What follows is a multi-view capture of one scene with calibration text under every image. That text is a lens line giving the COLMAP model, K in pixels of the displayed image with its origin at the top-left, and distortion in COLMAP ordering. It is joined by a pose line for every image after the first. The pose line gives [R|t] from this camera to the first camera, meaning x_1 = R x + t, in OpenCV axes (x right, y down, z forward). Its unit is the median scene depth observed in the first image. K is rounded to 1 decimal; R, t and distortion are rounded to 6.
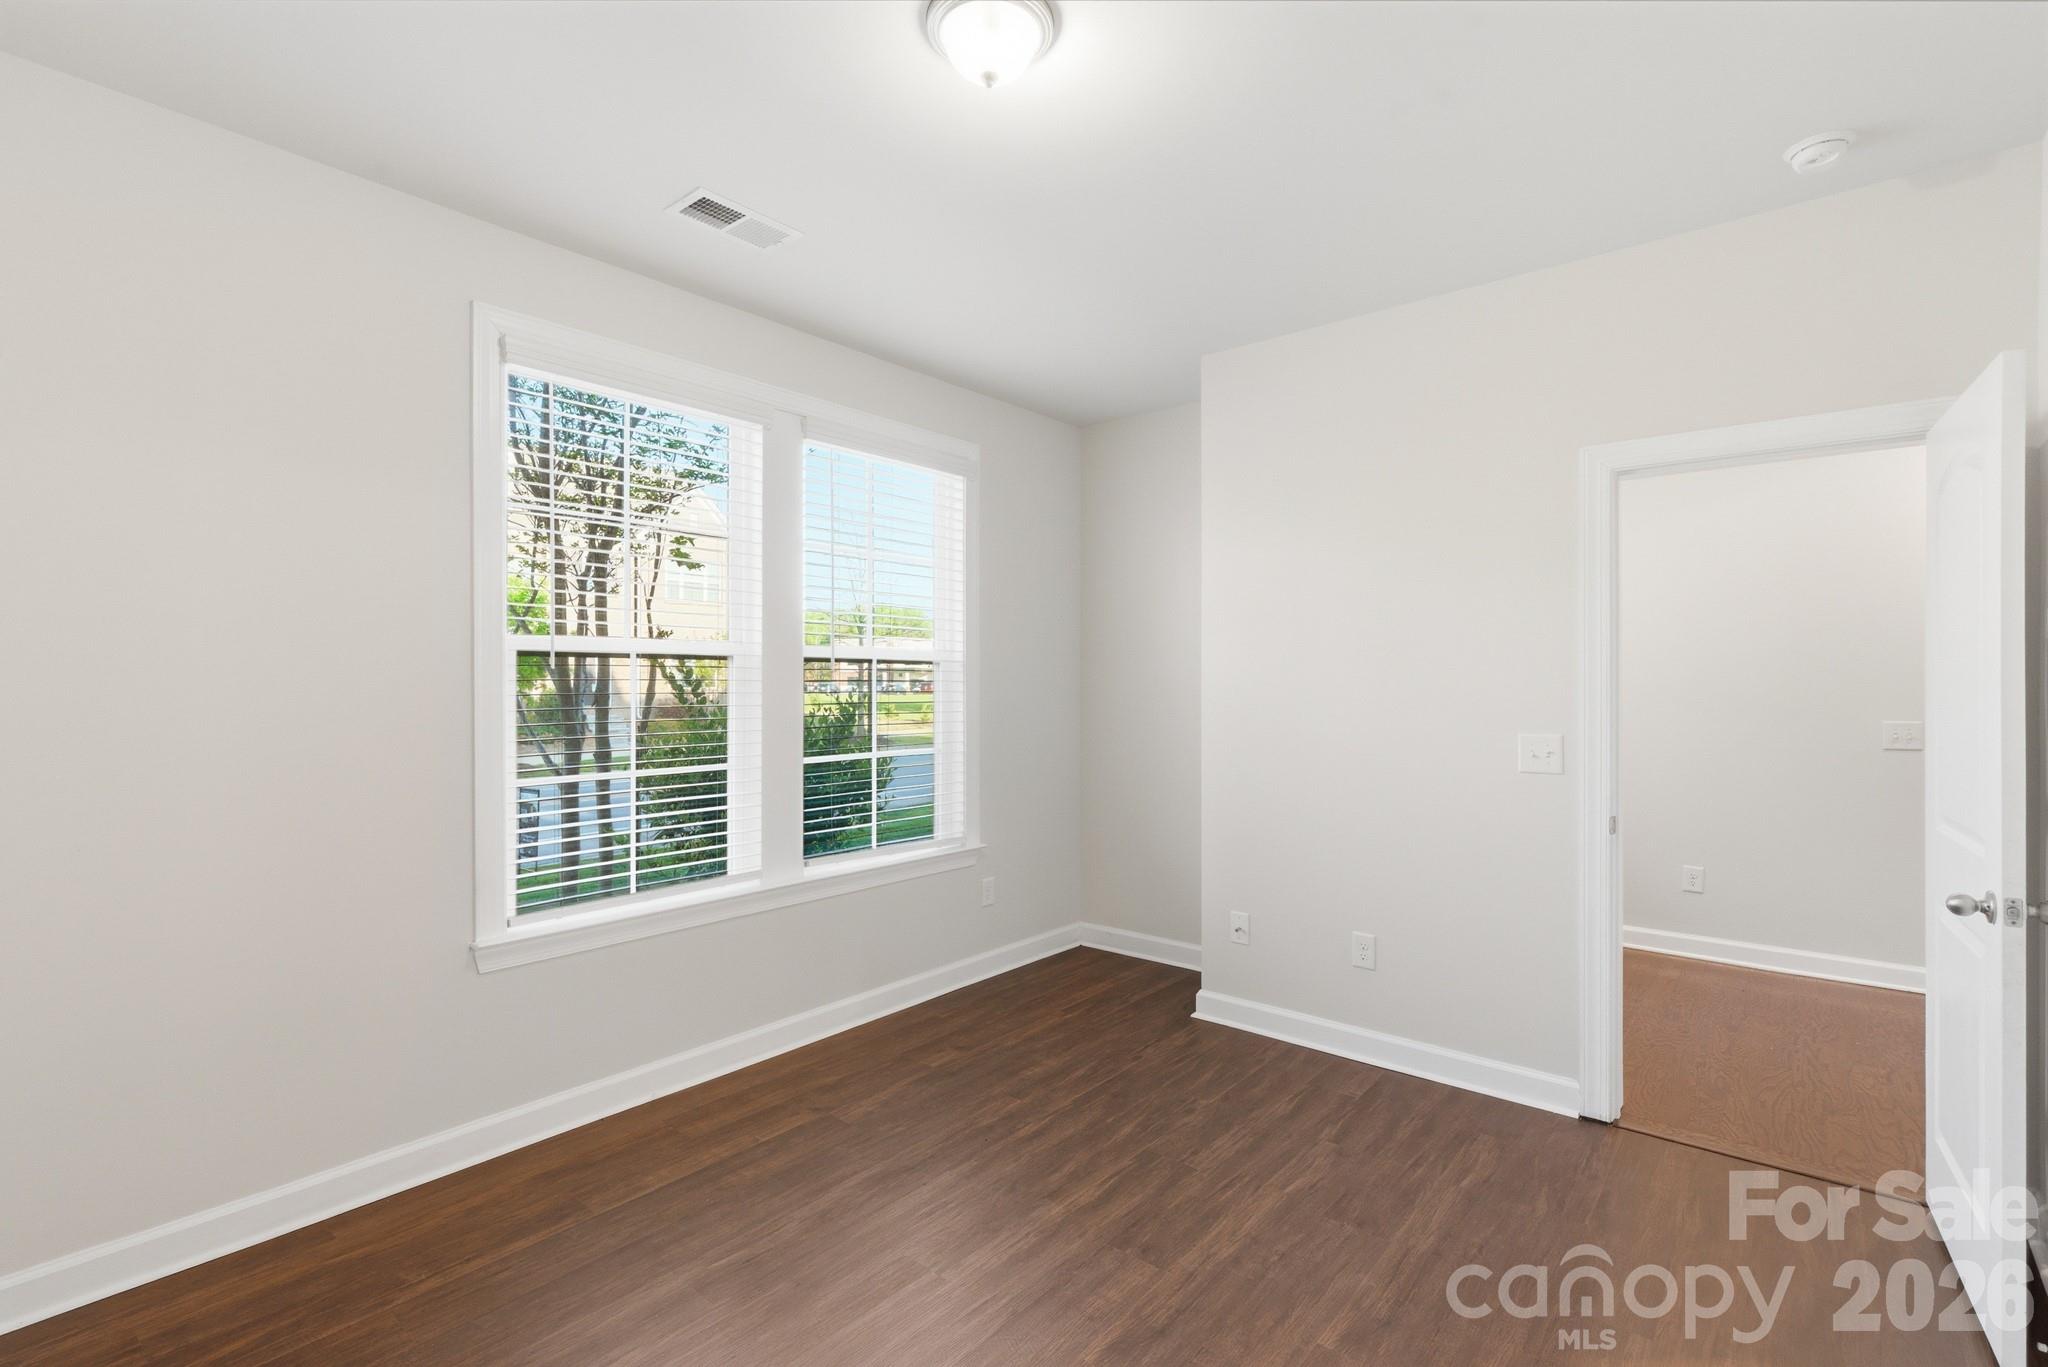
lens RADIAL K [[932.4, 0, 1023.6], [0, 932.4, 682.7], [0, 0, 1]] dist [0.000995, -0.000403]
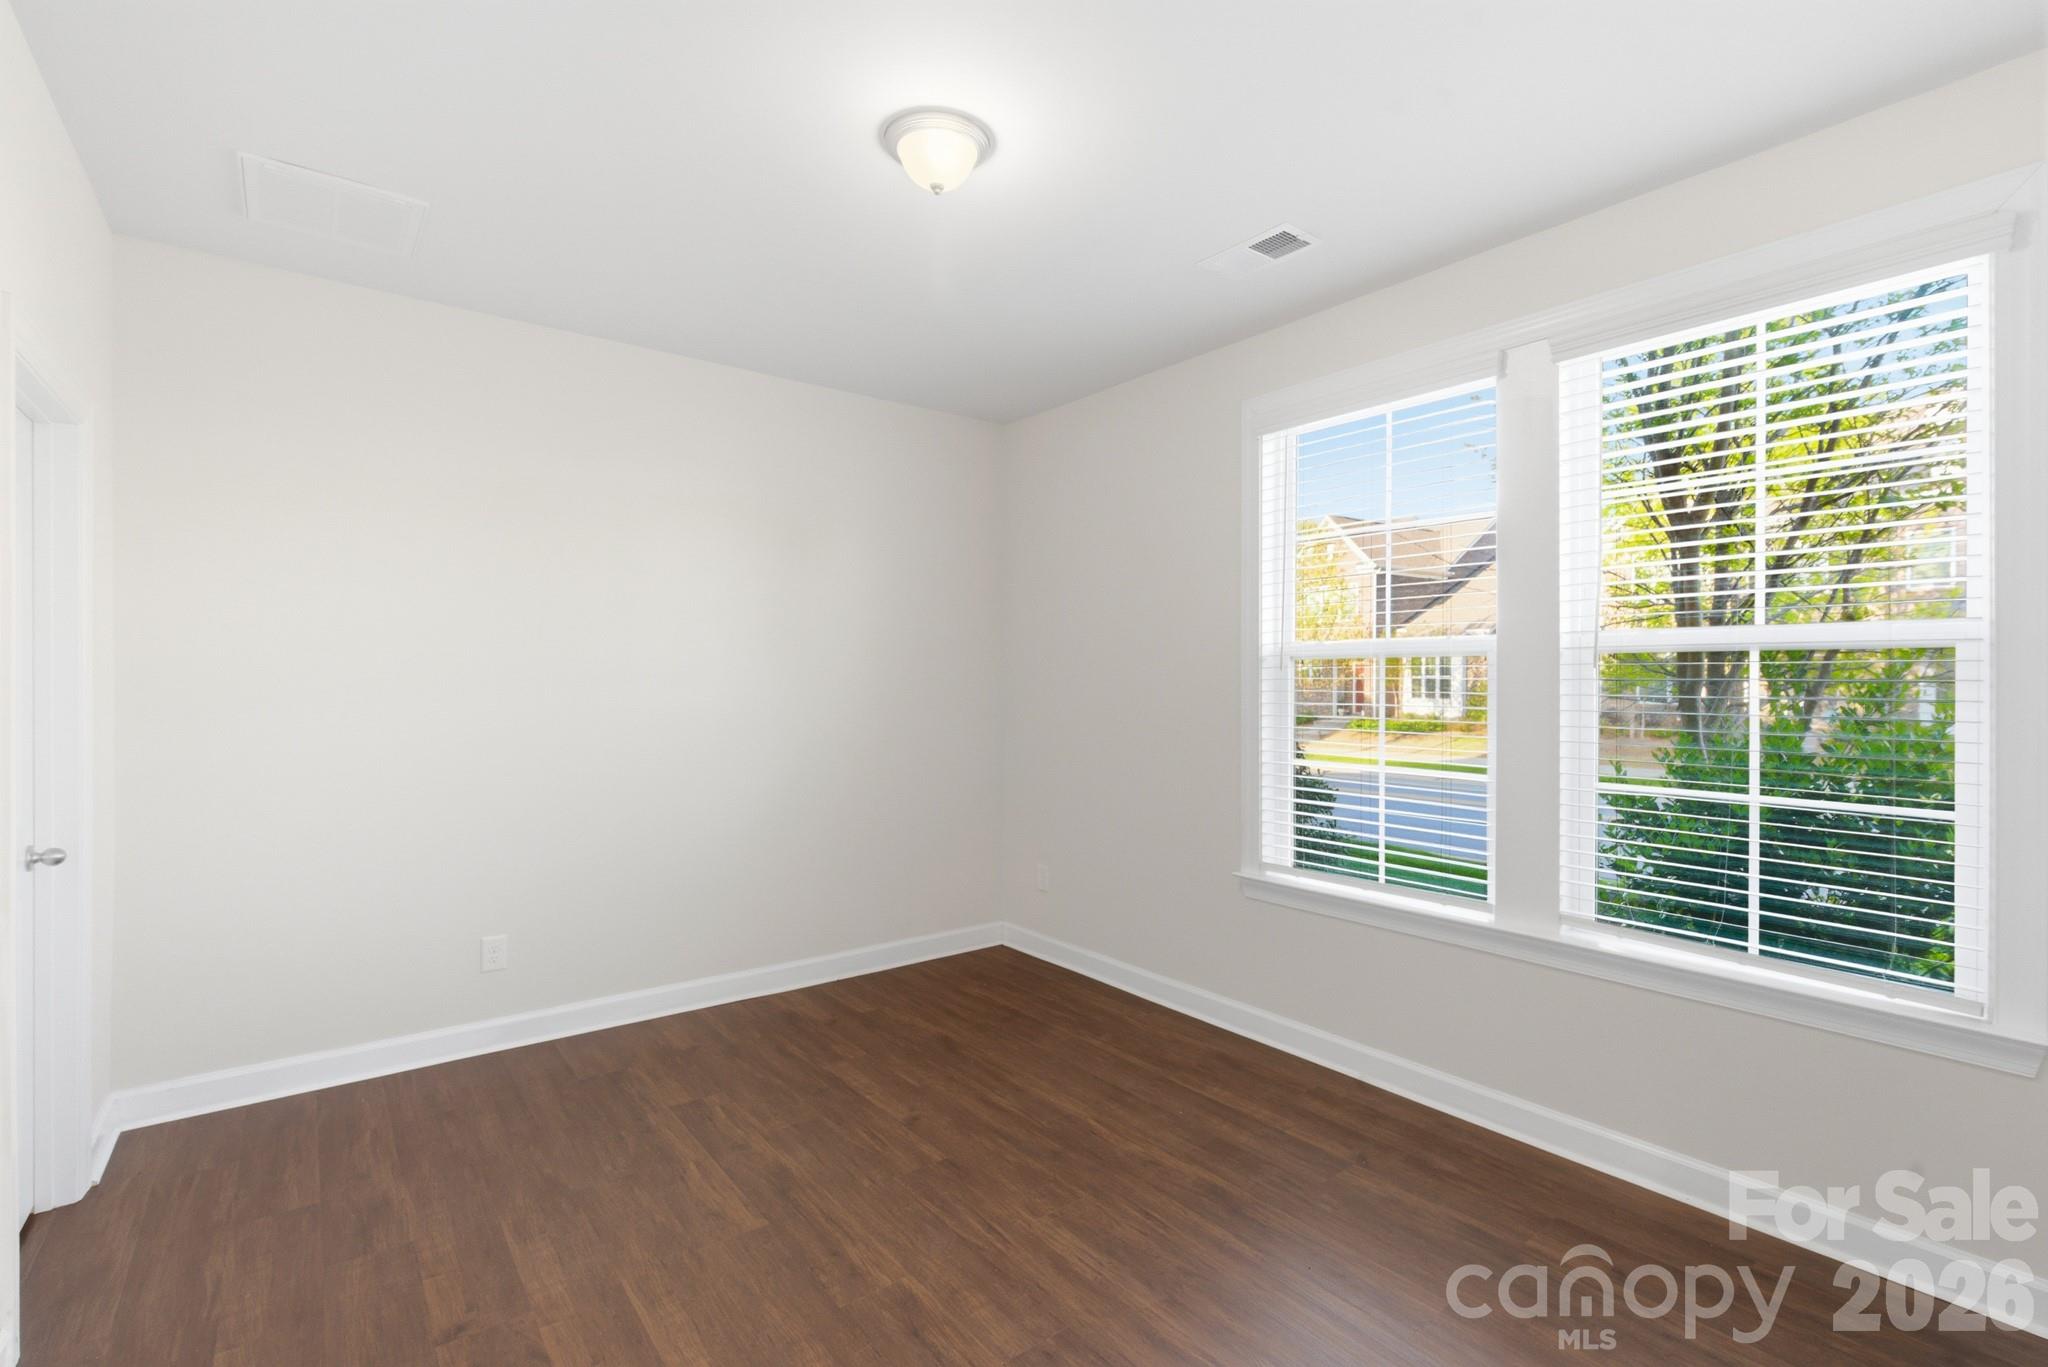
lens RADIAL K [[932.4, 0, 1029.2], [0, 932.4, 681.8], [0, 0, 1]] dist [0.000995, -0.000403]
pose [[-0.203570, 0.001641, -0.979059, 0.759351], [-0.004548, 0.999986, 0.002622, -0.001410], [0.979050, 0.004986, -0.203560, 0.912348]]
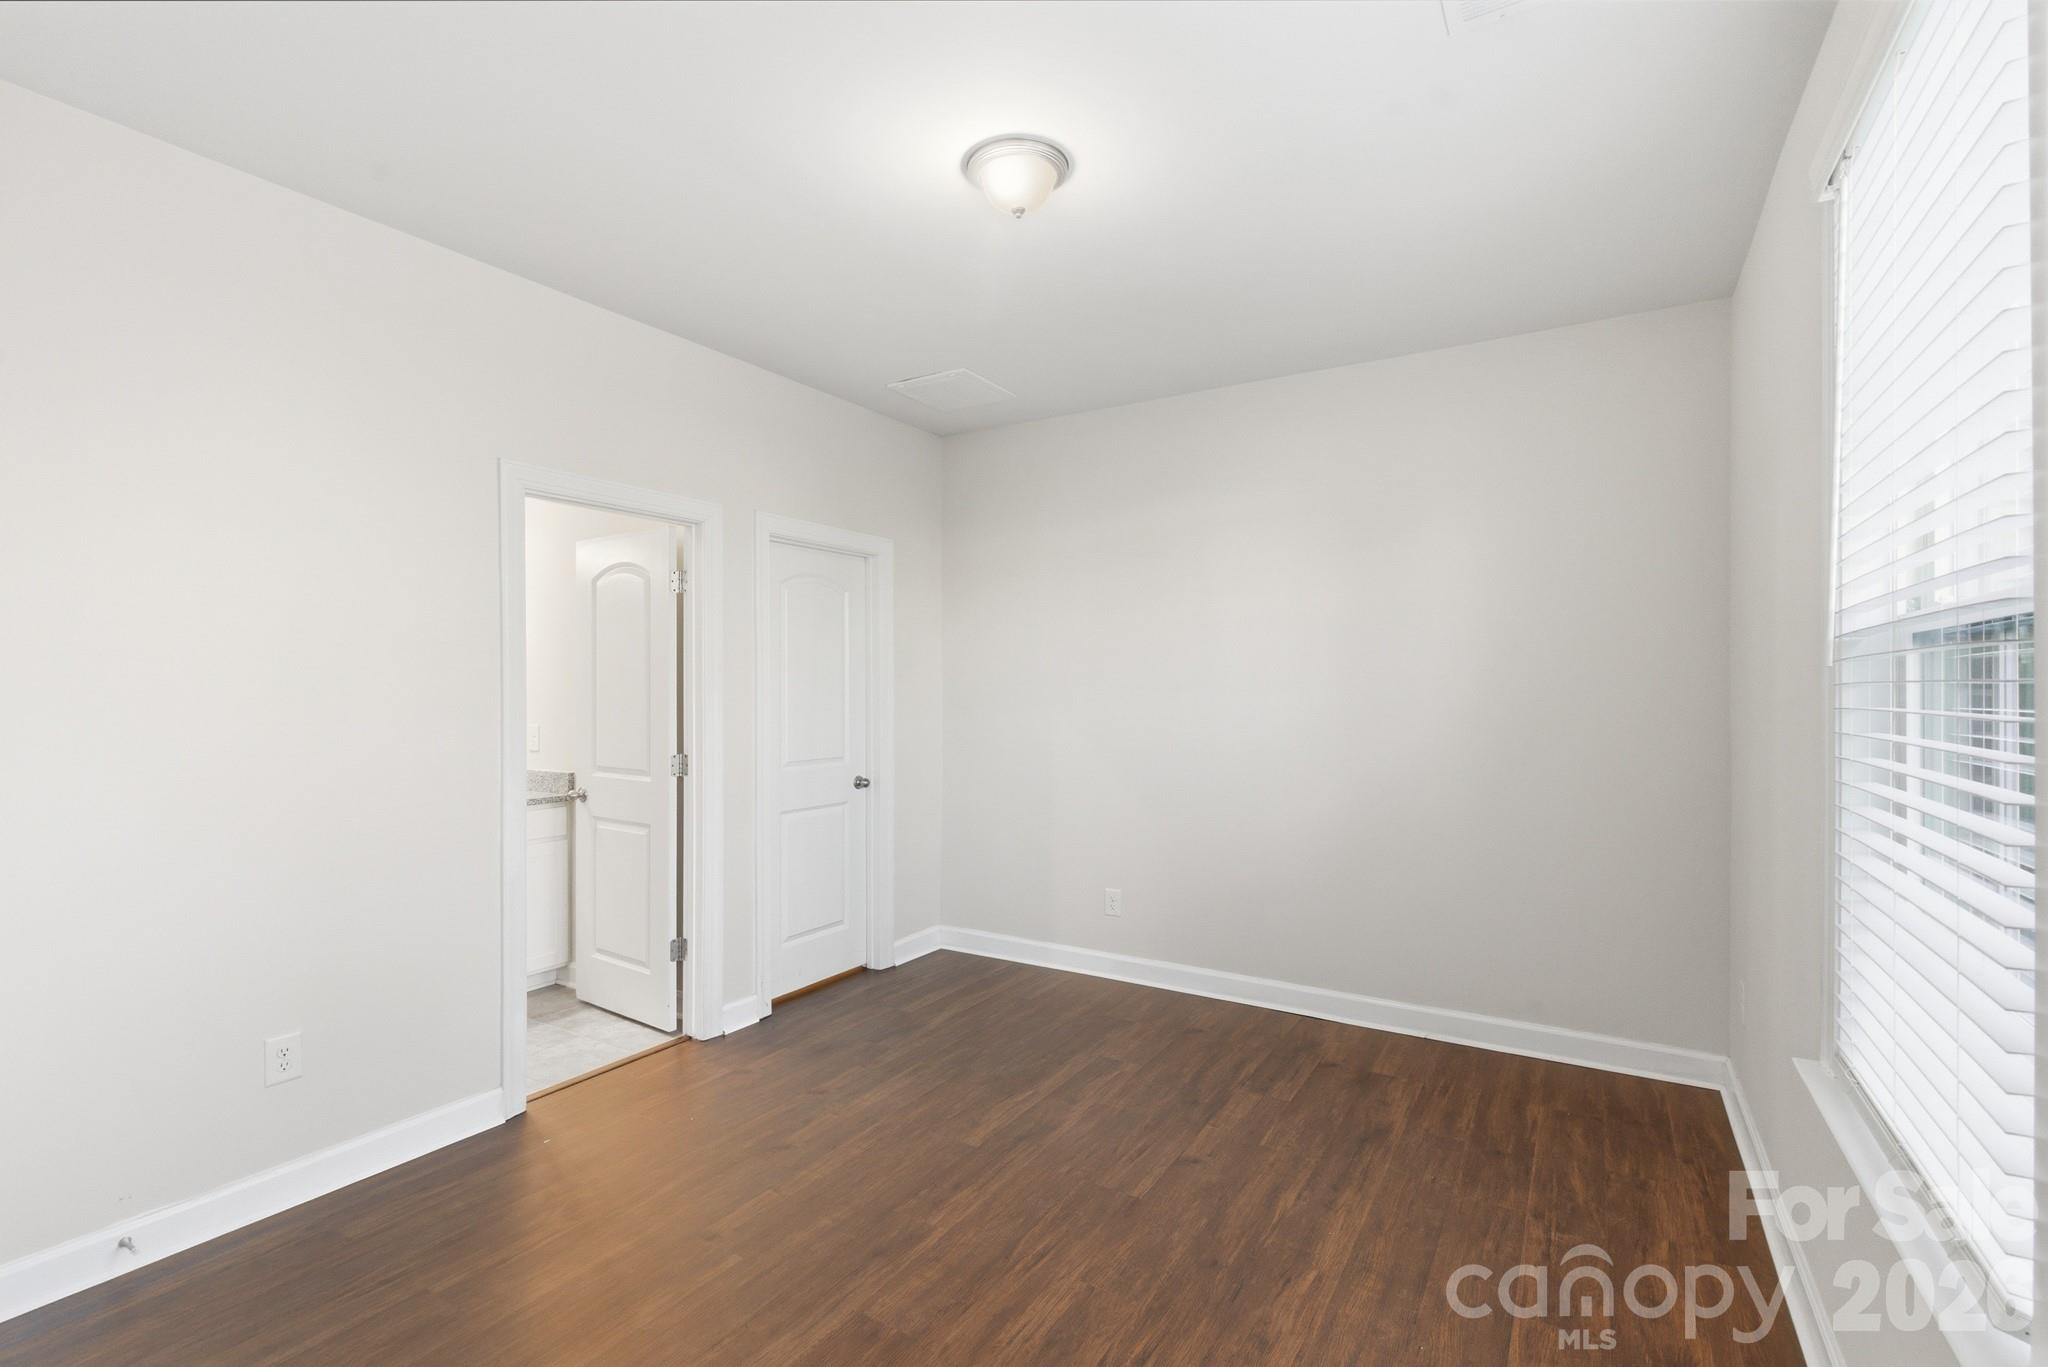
lens RADIAL K [[932.4, 0, 1030.4], [0, 932.4, 686.8], [0, 0, 1]] dist [0.000995, -0.000403]
pose [[-0.987918, 0.000983, -0.154976, 0.094949], [0.000573, 0.999996, 0.002690, -0.008307], [0.154978, 0.002569, -0.987915, 1.504711]]
